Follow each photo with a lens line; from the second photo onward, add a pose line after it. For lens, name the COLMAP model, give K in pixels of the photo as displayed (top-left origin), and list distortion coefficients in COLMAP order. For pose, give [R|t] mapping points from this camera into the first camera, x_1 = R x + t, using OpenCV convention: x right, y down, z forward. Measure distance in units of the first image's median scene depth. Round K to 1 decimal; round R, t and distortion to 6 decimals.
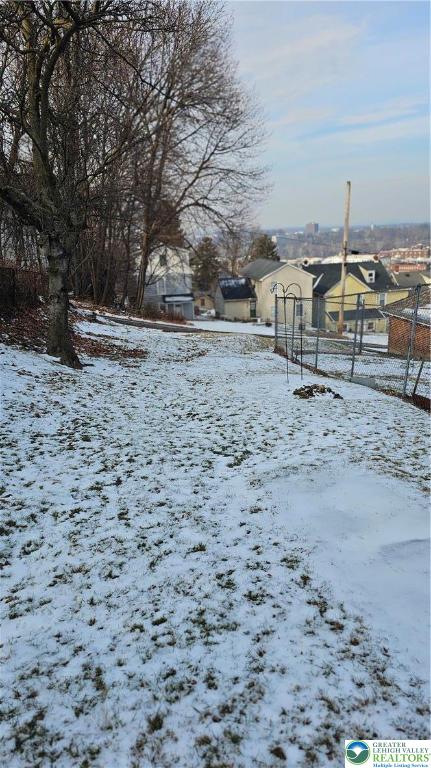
lens RADIAL K [[511.1, 0, 215.5], [0, 511.1, 384.0], [0, 0, 1]] dist [0.082240, -0.070123]
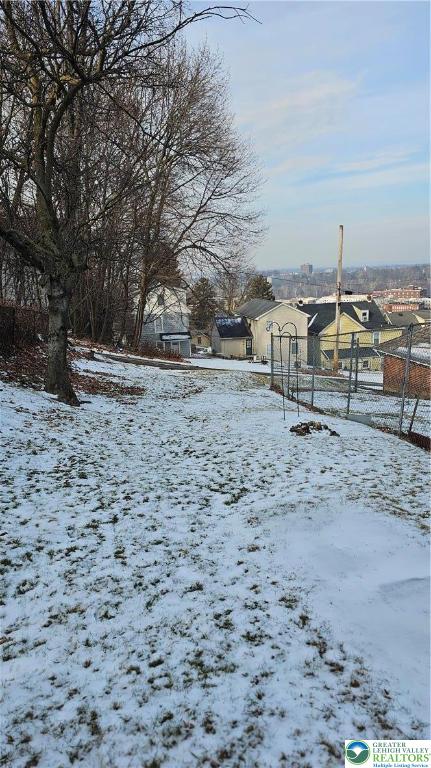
lens RADIAL K [[511.1, 0, 215.5], [0, 511.1, 384.0], [0, 0, 1]] dist [0.082240, -0.070123]
pose [[0.999974, 0.001599, 0.007024, -0.001391], [-0.001082, 0.997326, -0.073072, 0.001169], [-0.007122, 0.073062, 0.997302, -0.007786]]
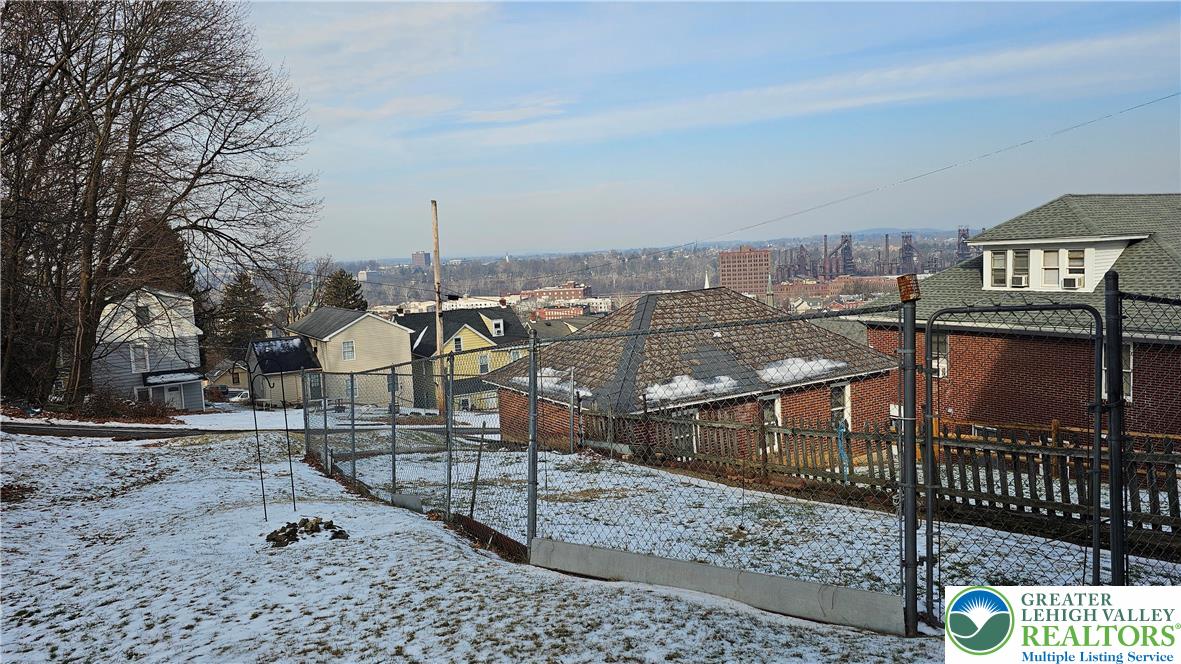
lens RADIAL K [[785.9, 0, 583.7], [0, 785.9, 327.5], [0, 0, 1]] dist [0.082240, -0.070123]
pose [[0.930533, -0.037113, 0.364324, 0.195925], [0.111125, 0.976559, -0.184349, -0.012255], [-0.348942, 0.212028, 0.912844, -0.042756]]
